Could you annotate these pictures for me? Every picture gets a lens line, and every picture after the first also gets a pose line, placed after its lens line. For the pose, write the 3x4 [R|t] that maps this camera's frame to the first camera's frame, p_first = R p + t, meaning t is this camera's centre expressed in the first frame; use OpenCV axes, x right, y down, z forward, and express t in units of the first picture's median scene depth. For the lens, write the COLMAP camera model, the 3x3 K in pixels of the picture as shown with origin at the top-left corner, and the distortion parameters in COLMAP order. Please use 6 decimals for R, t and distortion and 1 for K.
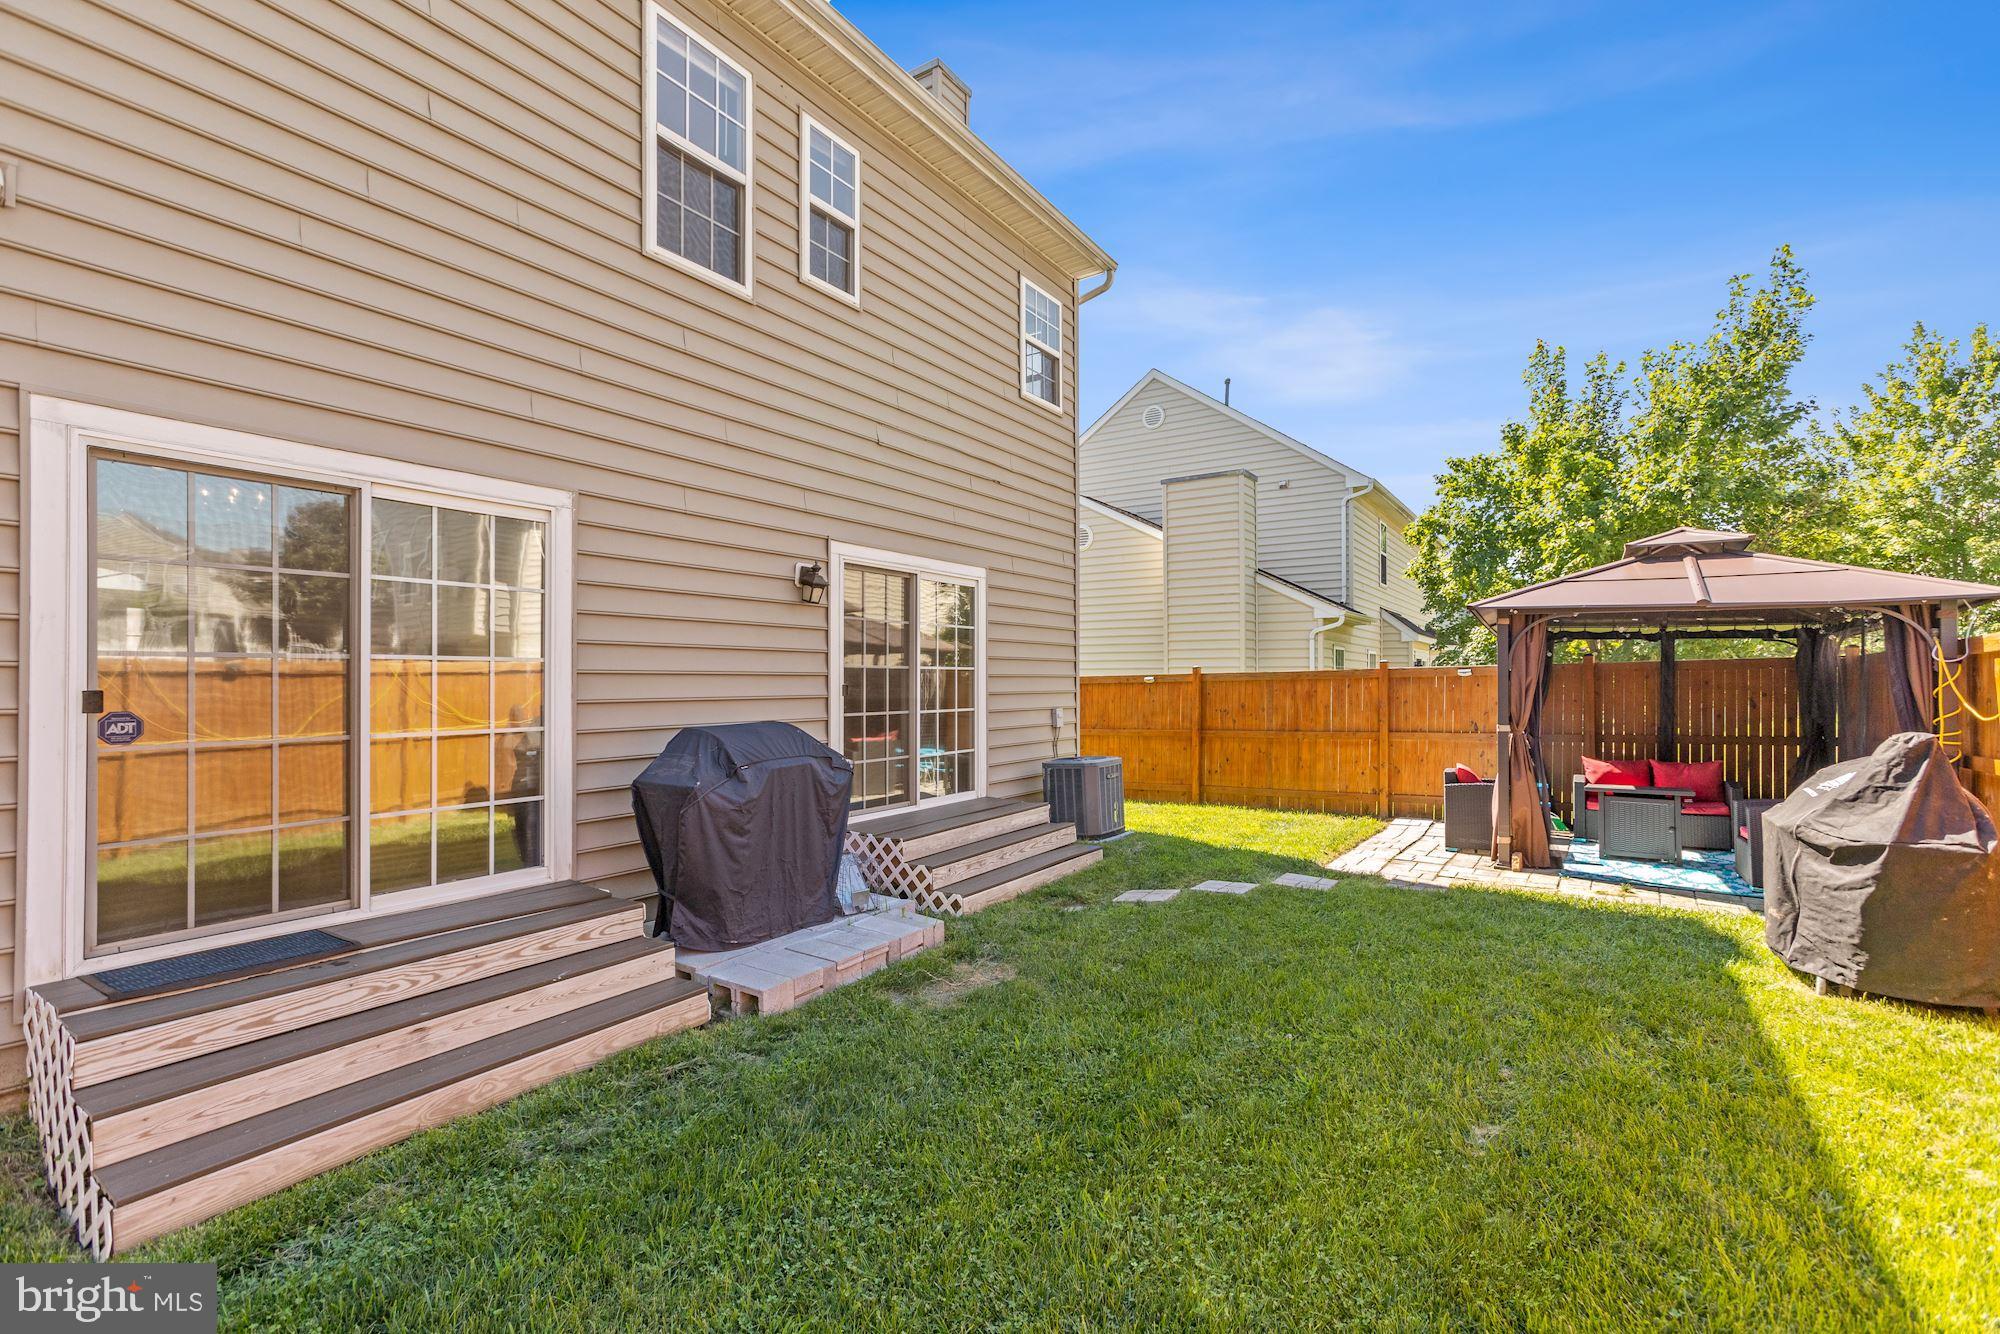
lens RADIAL K [[903.2, 0, 1000.0], [0, 903.2, 667.0], [0, 0, 1]] dist [0.003137, 0.000799]
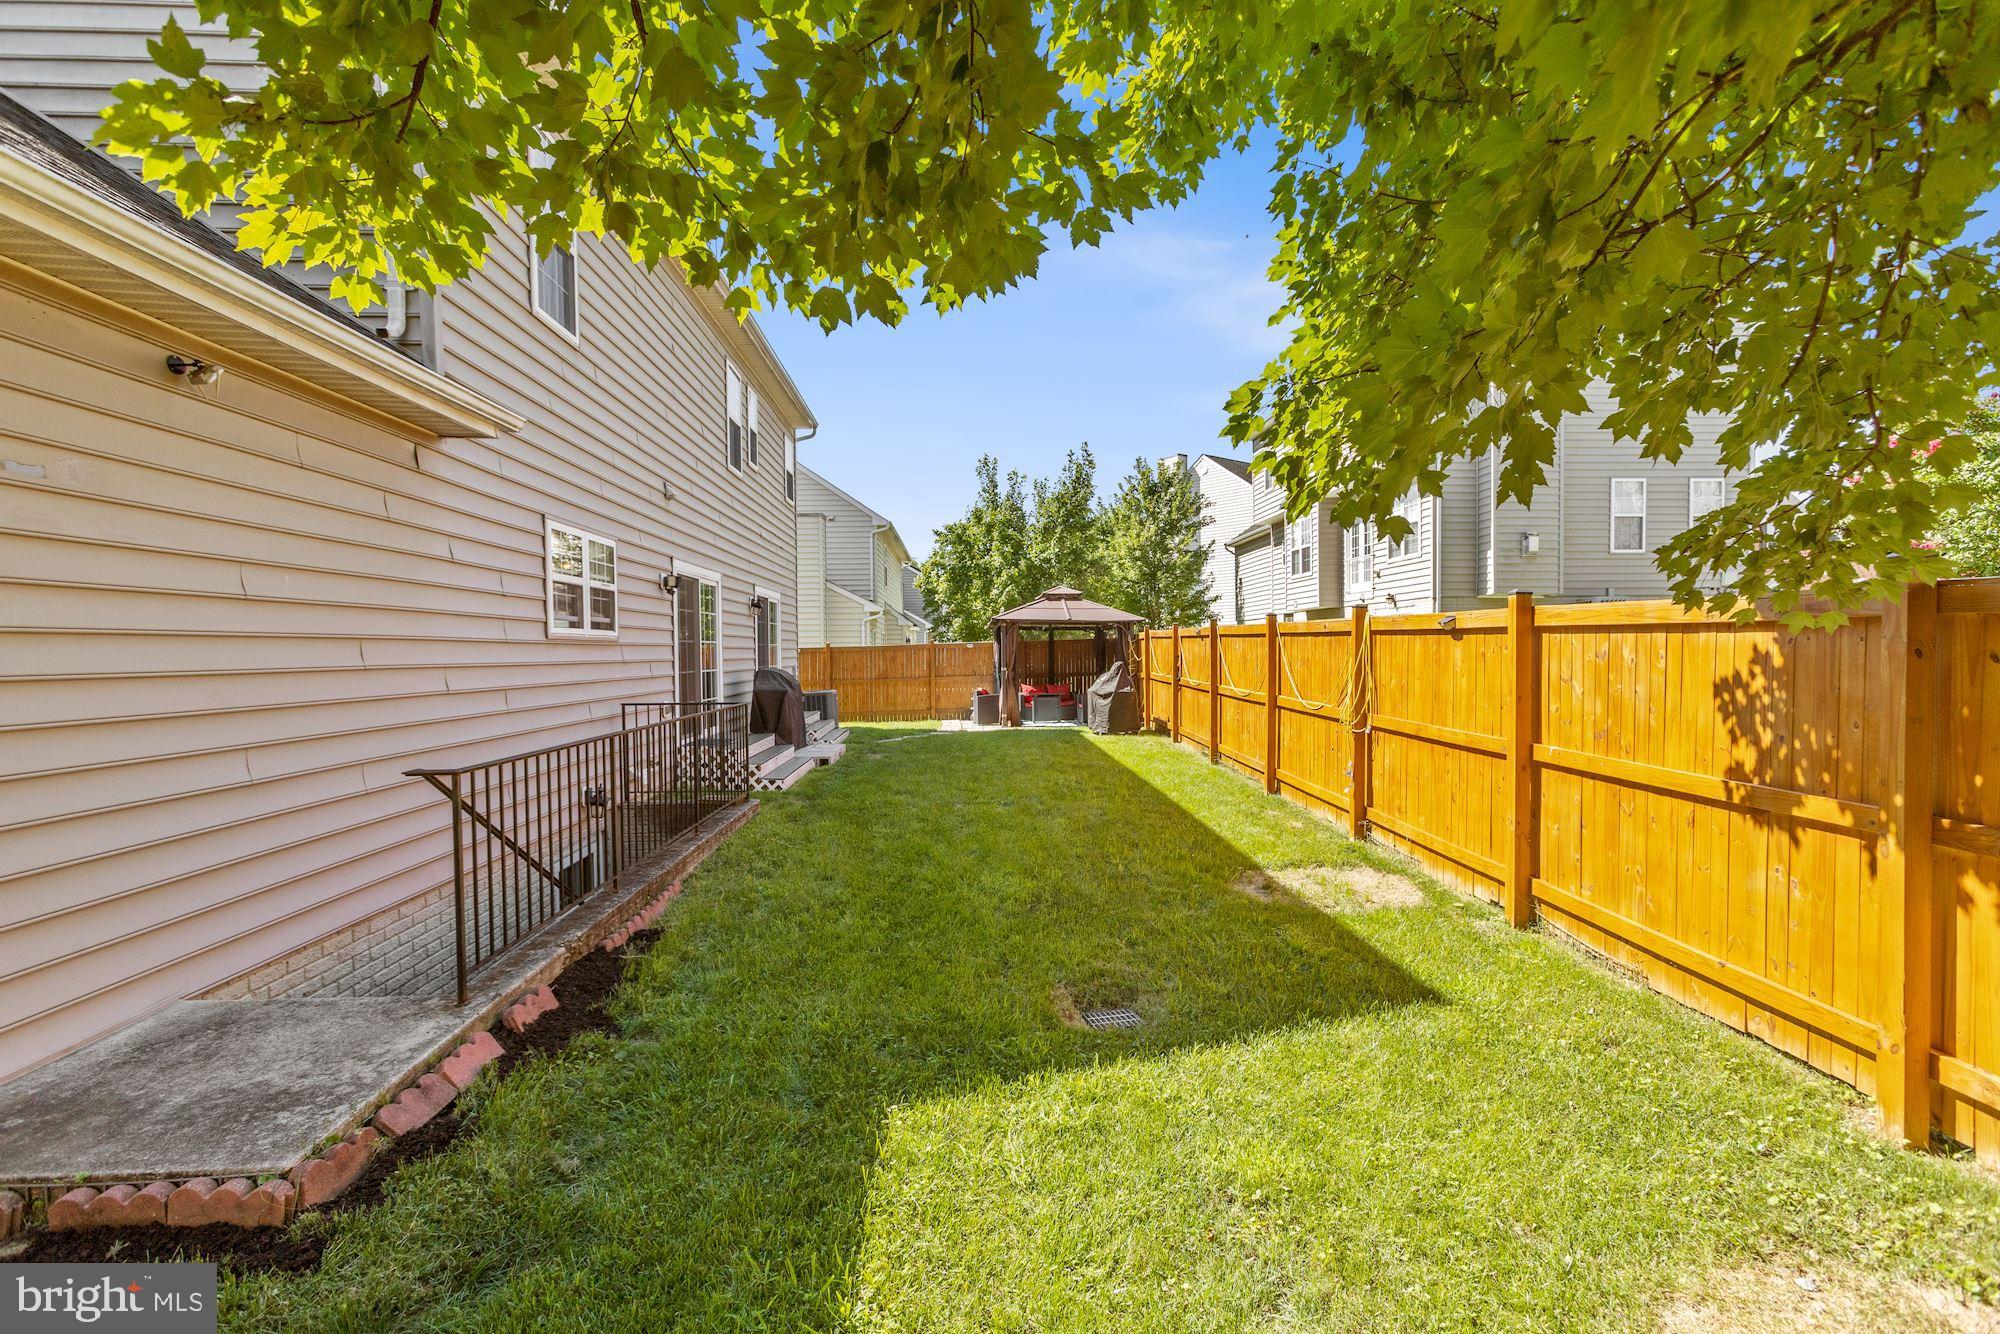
lens RADIAL K [[914.0, 0, 1029.5], [0, 914.0, 663.7], [0, 0, 1]] dist [0.000973, 0.000173]
pose [[0.791883, -0.014556, 0.610500, -0.666421], [-0.001348, 0.999672, 0.025585, -0.006401], [-0.610672, -0.021083, 0.791603, -0.739665]]
